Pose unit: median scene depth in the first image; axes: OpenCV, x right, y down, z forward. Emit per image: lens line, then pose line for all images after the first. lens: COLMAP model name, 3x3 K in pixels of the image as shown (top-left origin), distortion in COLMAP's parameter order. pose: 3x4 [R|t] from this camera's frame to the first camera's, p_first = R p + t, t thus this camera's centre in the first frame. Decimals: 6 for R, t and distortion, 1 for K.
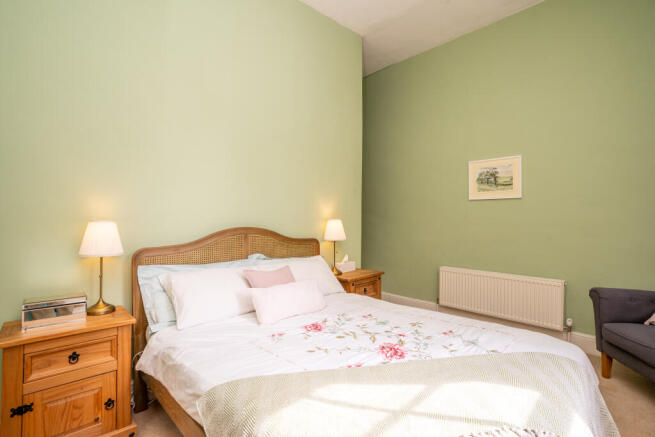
lens RADIAL K [[310.5, 0, 323.1], [0, 310.5, 216.5], [0, 0, 1]] dist [-0.055143, 0.019602]
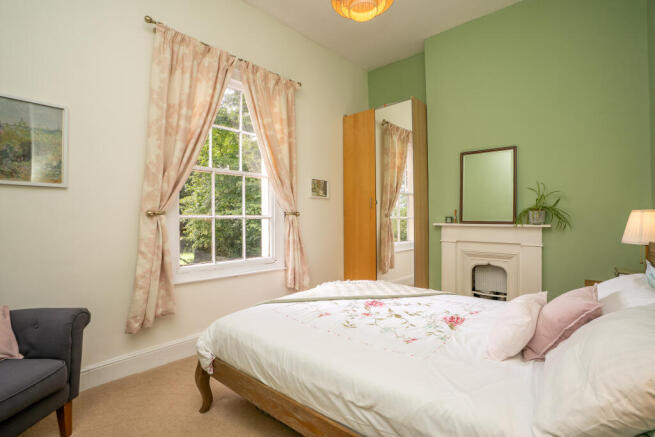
lens RADIAL K [[310.5, 0, 323.1], [0, 310.5, 216.5], [0, 0, 1]] dist [-0.055143, 0.019602]
pose [[-0.997213, 0.001389, -0.074592, 0.479814], [0.001760, 0.999986, -0.004908, 0.043196], [0.074584, -0.005026, -0.997202, 2.033064]]
